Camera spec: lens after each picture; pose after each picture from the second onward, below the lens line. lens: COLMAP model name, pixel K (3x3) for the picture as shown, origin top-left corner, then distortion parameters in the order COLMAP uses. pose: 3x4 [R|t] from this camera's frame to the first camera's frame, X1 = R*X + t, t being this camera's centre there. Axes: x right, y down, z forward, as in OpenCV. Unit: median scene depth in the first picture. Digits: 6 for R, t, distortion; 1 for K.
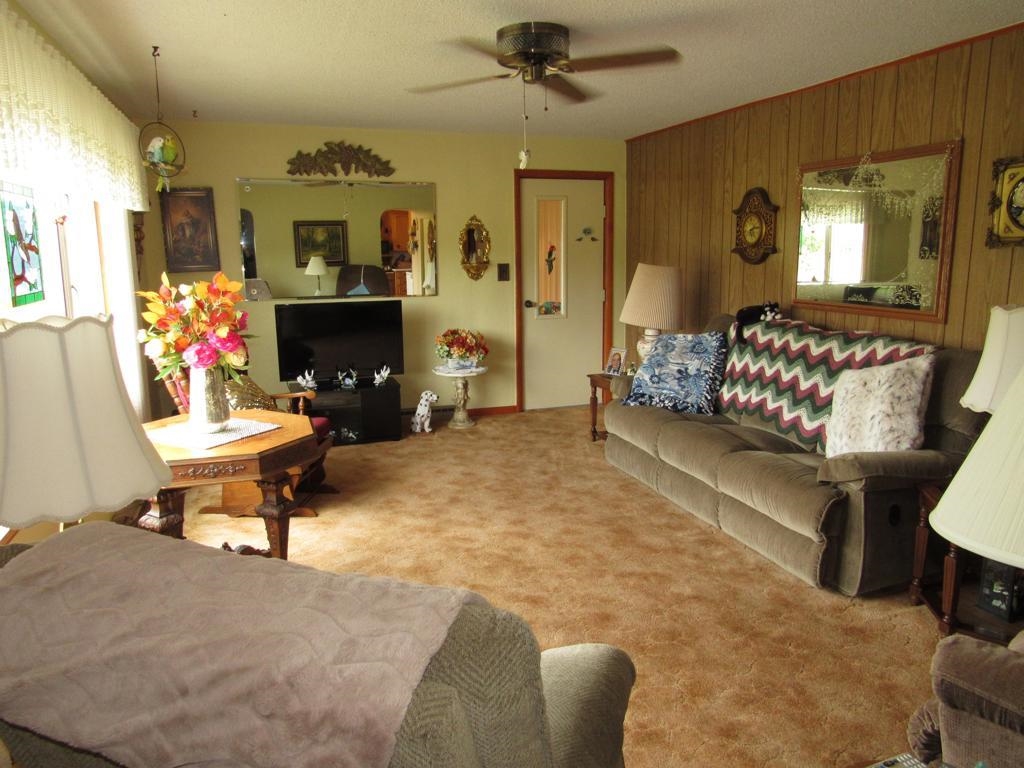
lens RADIAL K [[740.6, 0, 508.6], [0, 740.6, 381.0], [0, 0, 1]] dist [-0.036949, 0.031996]
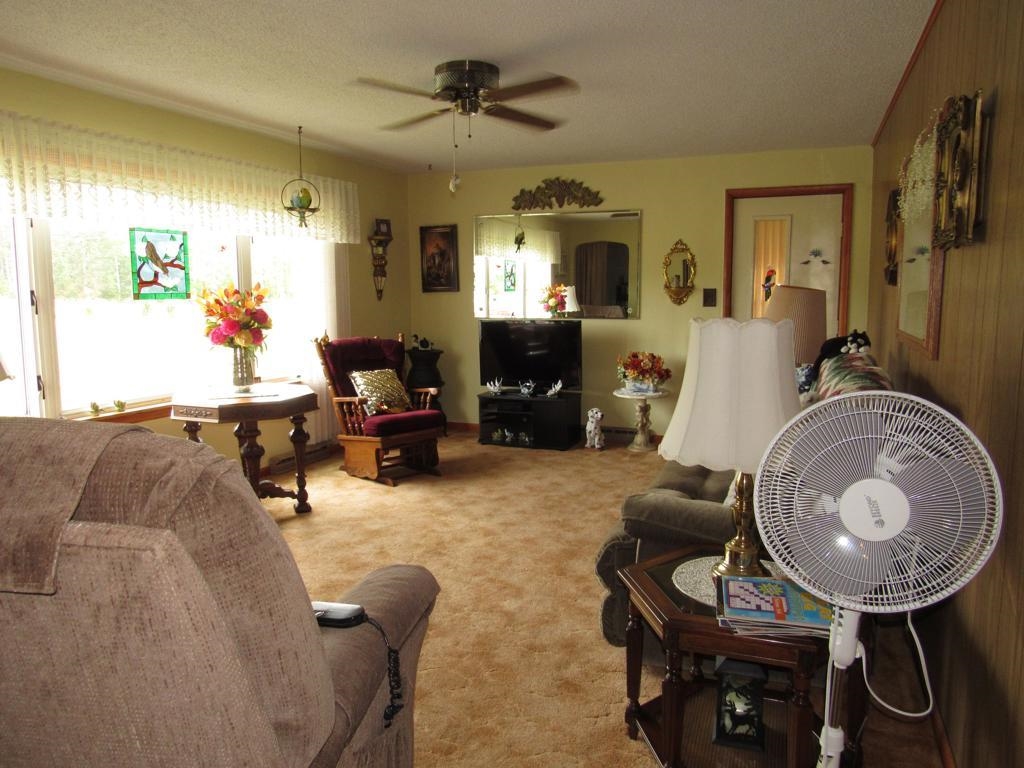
lens RADIAL K [[740.6, 0, 508.6], [0, 740.6, 381.0], [0, 0, 1]] dist [-0.036949, 0.031996]
pose [[0.752142, 0.083938, -0.653633, 0.500939], [-0.119064, 0.992841, -0.009510, -0.000278], [0.648156, 0.084977, 0.756752, 0.140008]]
